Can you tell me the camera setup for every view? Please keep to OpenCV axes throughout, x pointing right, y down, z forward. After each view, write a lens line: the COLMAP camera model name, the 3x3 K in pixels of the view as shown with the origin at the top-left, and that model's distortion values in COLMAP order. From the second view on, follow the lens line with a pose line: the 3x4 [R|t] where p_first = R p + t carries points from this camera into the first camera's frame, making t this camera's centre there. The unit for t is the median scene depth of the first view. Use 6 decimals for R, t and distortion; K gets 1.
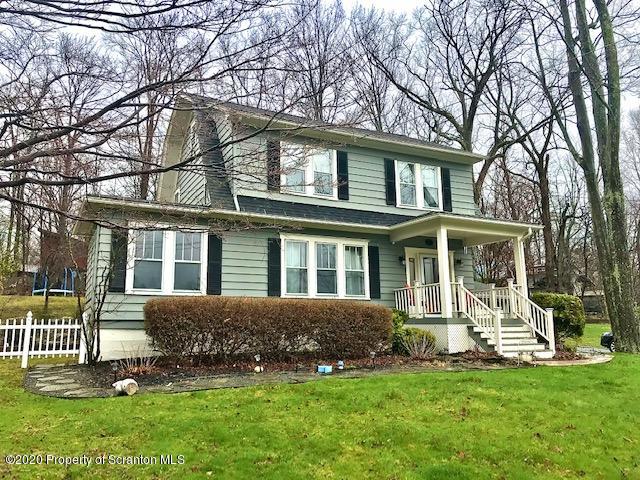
lens RADIAL K [[529.8, 0, 320.0], [0, 529.8, 240.0], [0, 0, 1]] dist [-0.010296, -0.003741]
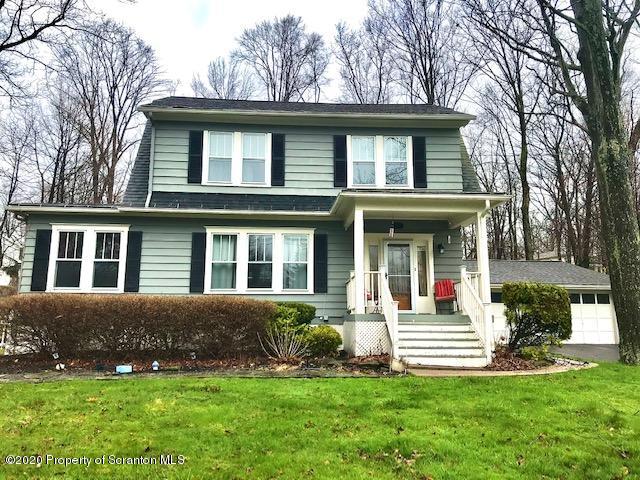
lens RADIAL K [[511.9, 0, 320.0], [0, 511.9, 240.0], [0, 0, 1]] dist [0.006717, 0.001488]
pose [[0.918619, -0.059933, -0.390573, 0.483172], [0.058293, 0.998170, -0.016066, 0.038547], [0.390821, -0.008009, 0.920432, 0.225004]]
